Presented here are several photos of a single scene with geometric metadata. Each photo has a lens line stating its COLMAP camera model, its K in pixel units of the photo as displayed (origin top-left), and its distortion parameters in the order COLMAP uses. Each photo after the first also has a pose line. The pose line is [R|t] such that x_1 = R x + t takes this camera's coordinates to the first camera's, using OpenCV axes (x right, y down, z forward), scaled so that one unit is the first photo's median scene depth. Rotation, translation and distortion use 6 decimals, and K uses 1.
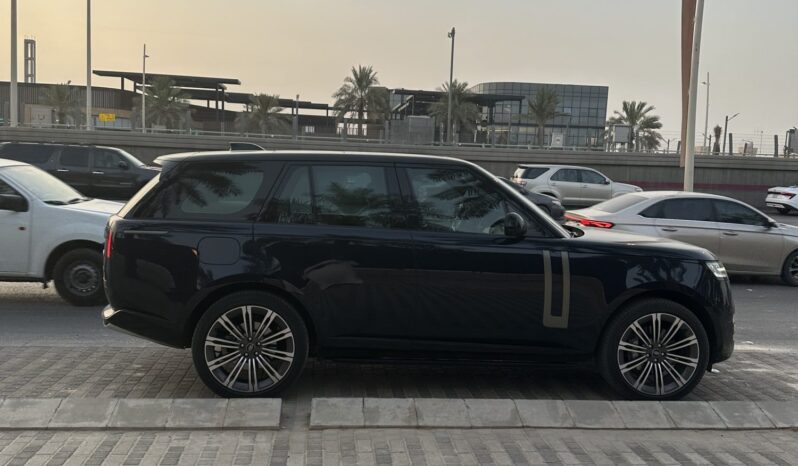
lens RADIAL K [[774.6, 0, 399.0], [0, 774.6, 233.0], [0, 0, 1]] dist [0.252403, -0.602030]
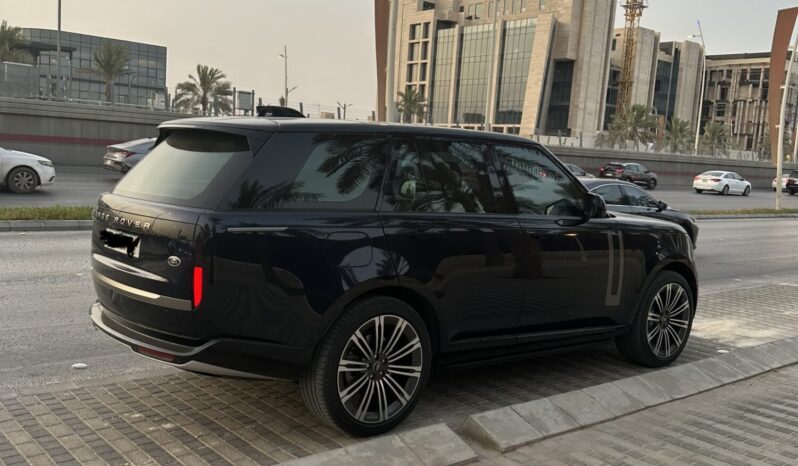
lens RADIAL K [[774.6, 0, 399.0], [0, 774.6, 233.0], [0, 0, 1]] dist [0.252403, -0.602030]
pose [[0.815310, -0.043599, 0.577381, -0.634207], [0.016943, 0.998530, 0.051476, -0.032509], [-0.578777, -0.032187, 0.814850, 0.341692]]
